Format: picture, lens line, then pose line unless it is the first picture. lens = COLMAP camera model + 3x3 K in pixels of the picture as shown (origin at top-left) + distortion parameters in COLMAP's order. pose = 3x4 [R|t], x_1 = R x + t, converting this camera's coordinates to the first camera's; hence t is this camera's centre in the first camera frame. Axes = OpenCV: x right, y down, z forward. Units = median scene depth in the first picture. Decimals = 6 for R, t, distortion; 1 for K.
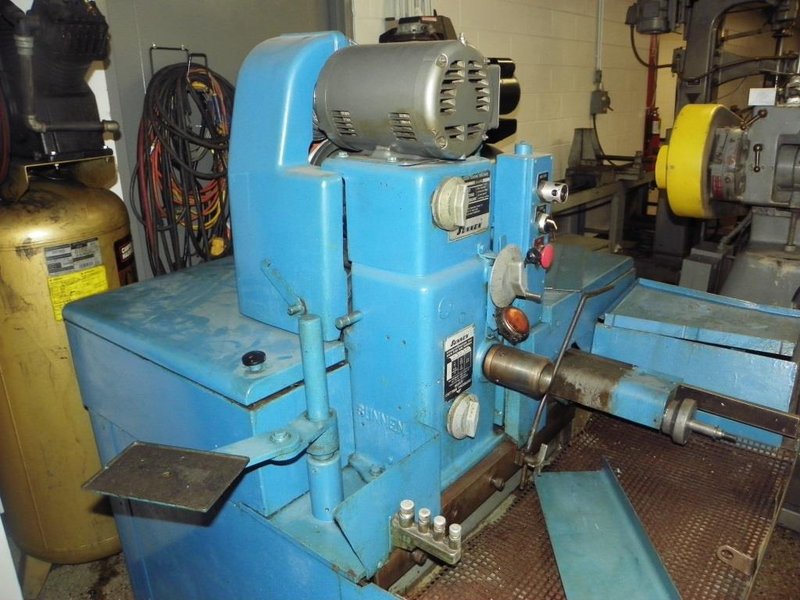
lens RADIAL K [[644.1, 0, 400.4], [0, 644.1, 298.2], [0, 0, 1]] dist [-0.118134, 0.054140]
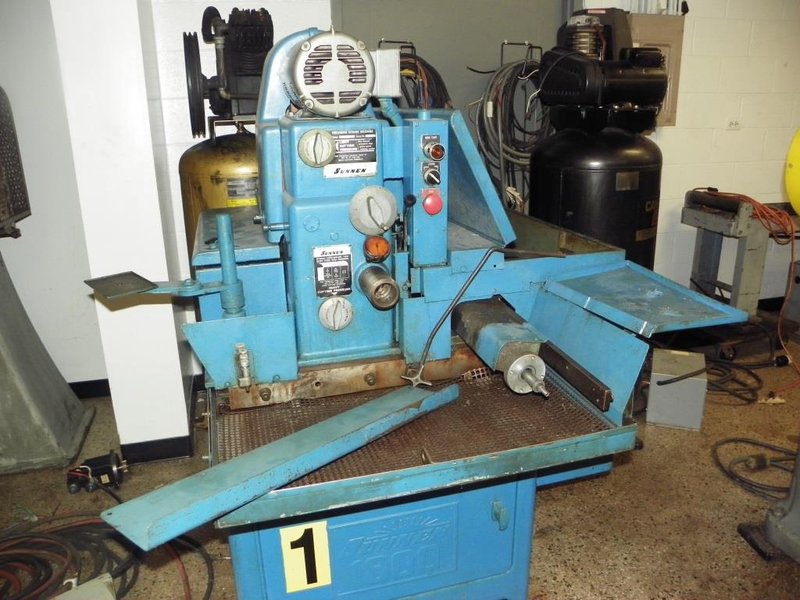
lens RADIAL K [[644.1, 0, 396.5], [0, 644.1, 304.2], [0, 0, 1]] dist [-0.118134, 0.054140]
pose [[0.827598, 0.190899, -0.527862, 0.919791], [-0.184746, 0.980635, 0.064992, 0.057112], [0.530047, 0.043733, 0.846840, -0.060883]]
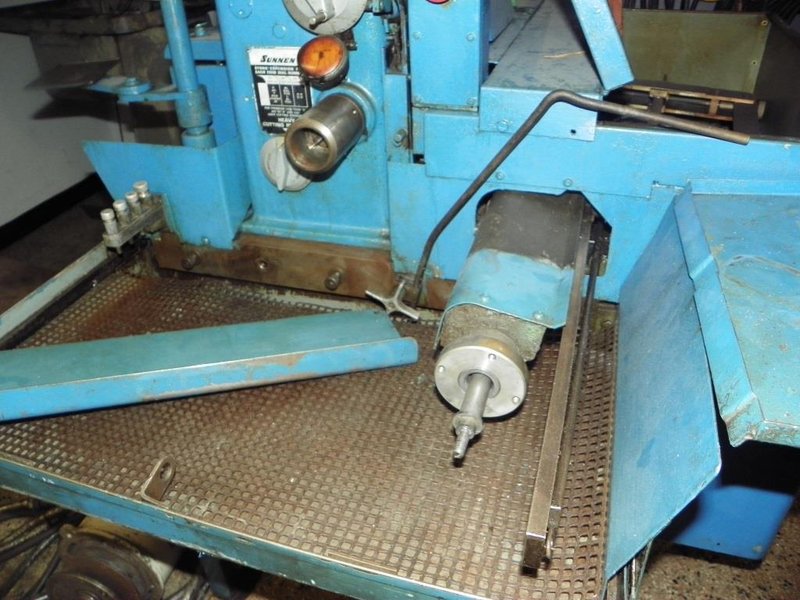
lens RADIAL K [[644.1, 0, 401.6], [0, 644.1, 297.5], [0, 0, 1]] dist [-0.118134, 0.054140]
pose [[0.377361, 0.524843, -0.762980, 0.876013], [-0.278557, 0.850068, 0.446978, -0.074158], [0.883179, 0.043861, 0.466981, 0.775115]]
